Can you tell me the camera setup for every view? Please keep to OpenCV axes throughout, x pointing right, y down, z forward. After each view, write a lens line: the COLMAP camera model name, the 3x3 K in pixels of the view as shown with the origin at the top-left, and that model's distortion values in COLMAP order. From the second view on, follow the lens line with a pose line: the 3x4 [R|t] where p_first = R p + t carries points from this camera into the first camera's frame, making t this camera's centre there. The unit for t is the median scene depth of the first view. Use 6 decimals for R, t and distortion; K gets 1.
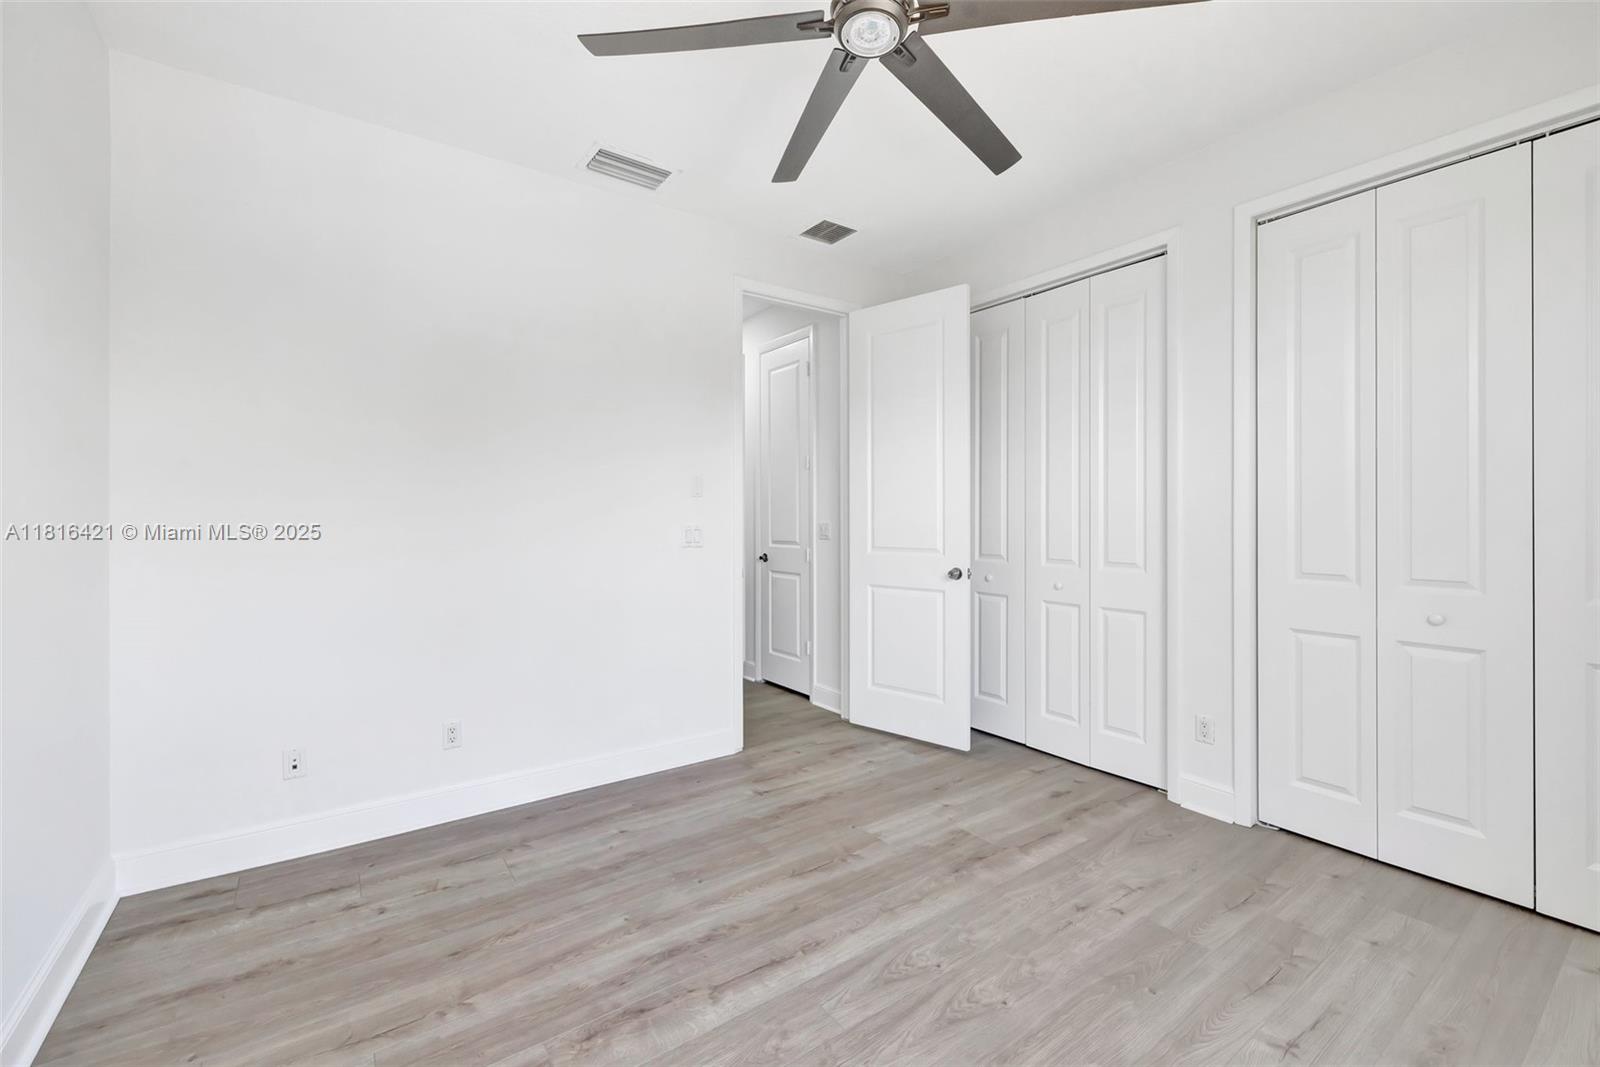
lens RADIAL K [[668.7, 0, 790.9], [0, 668.7, 519.8], [0, 0, 1]] dist [-0.000531, -0.000068]
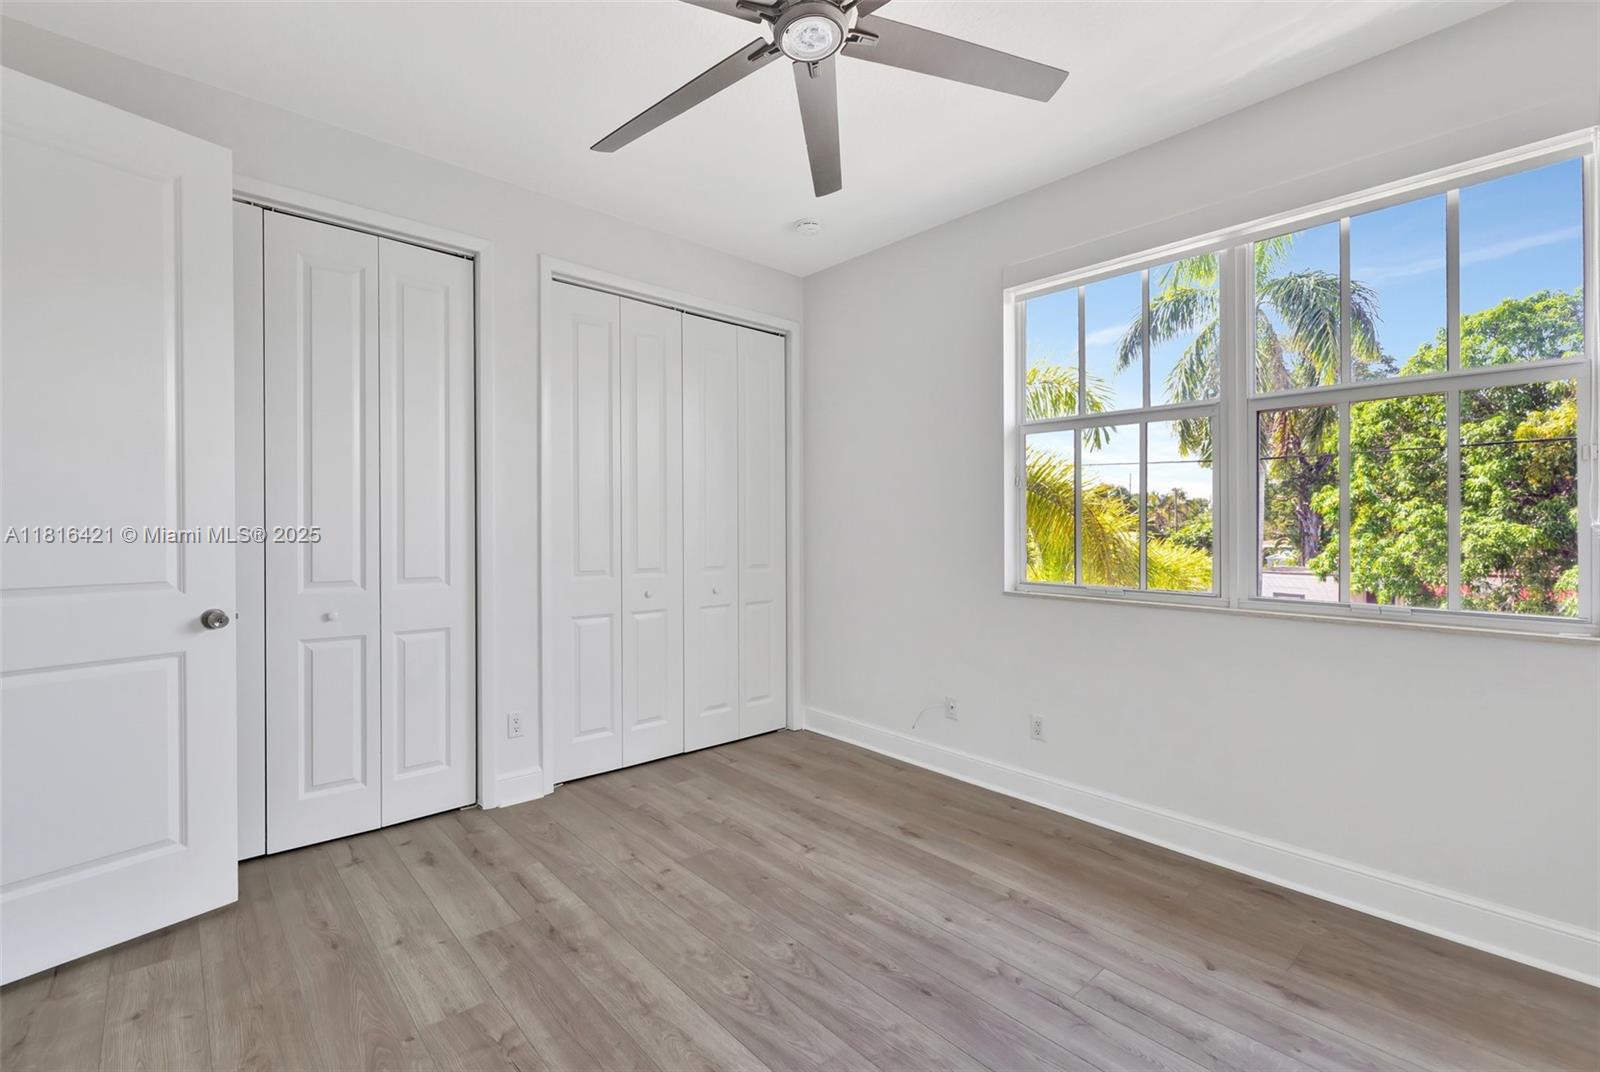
lens RADIAL K [[707.4, 0, 772.4], [0, 707.4, 527.9], [0, 0, 1]] dist [0.000474, 0.000721]
pose [[-0.104773, -0.001084, 0.994496, -0.637407], [0.000131, 0.999999, 0.001104, -0.003696], [-0.994496, 0.000246, -0.104772, 0.819175]]
